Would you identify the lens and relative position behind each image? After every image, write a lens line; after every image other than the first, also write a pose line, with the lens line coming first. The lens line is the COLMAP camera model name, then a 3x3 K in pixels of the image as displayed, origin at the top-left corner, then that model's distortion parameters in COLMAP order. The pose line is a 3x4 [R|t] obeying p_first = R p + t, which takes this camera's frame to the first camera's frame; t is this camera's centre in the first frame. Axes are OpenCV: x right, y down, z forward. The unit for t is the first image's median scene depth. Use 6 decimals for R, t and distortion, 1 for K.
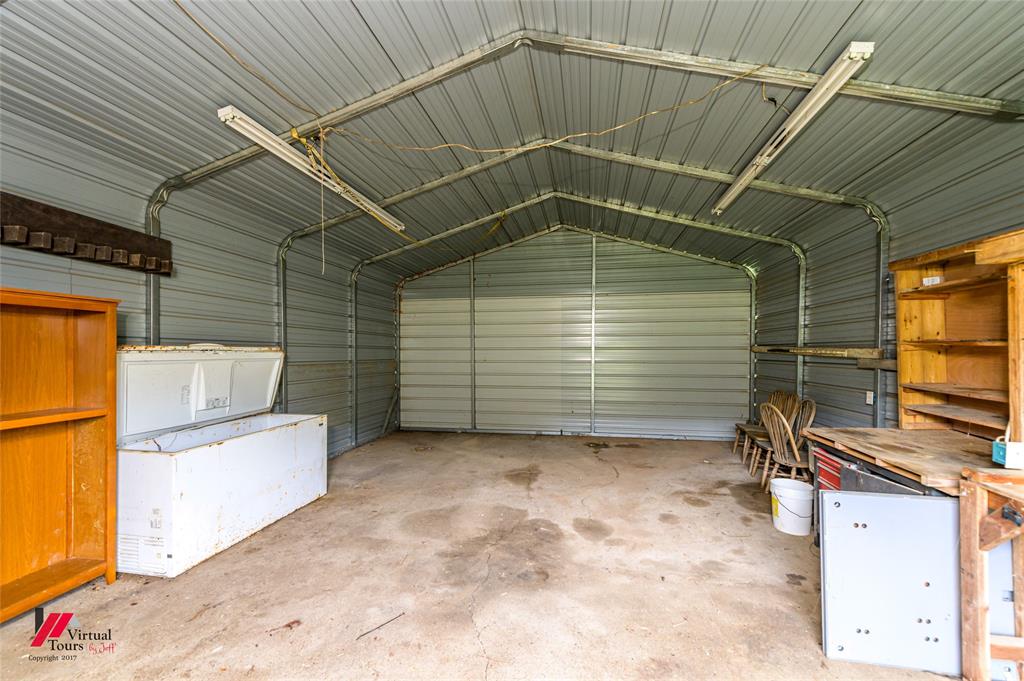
lens RADIAL K [[403.7, 0, 512.8], [0, 403.7, 344.3], [0, 0, 1]] dist [0.011664, -0.000575]
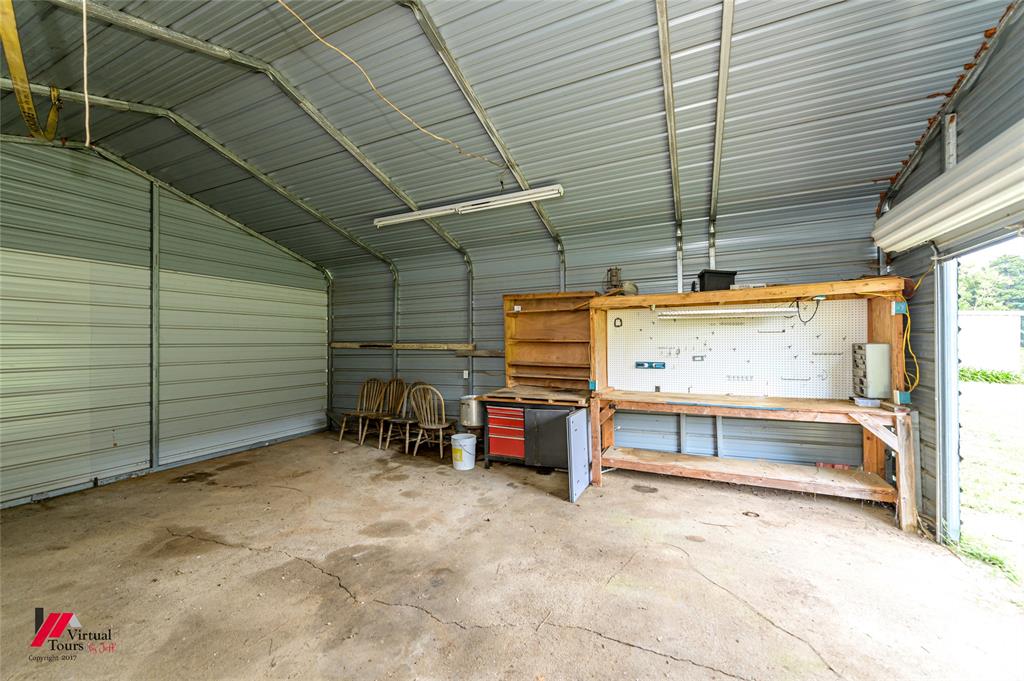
lens RADIAL K [[403.7, 0, 512.8], [0, 403.7, 343.1], [0, 0, 1]] dist [0.011664, -0.000575]
pose [[0.243039, 0.001294, 0.970016, -0.617233], [-0.003160, 0.999995, -0.000543, 0.008277], [-0.970011, -0.002933, 0.243042, 0.434690]]
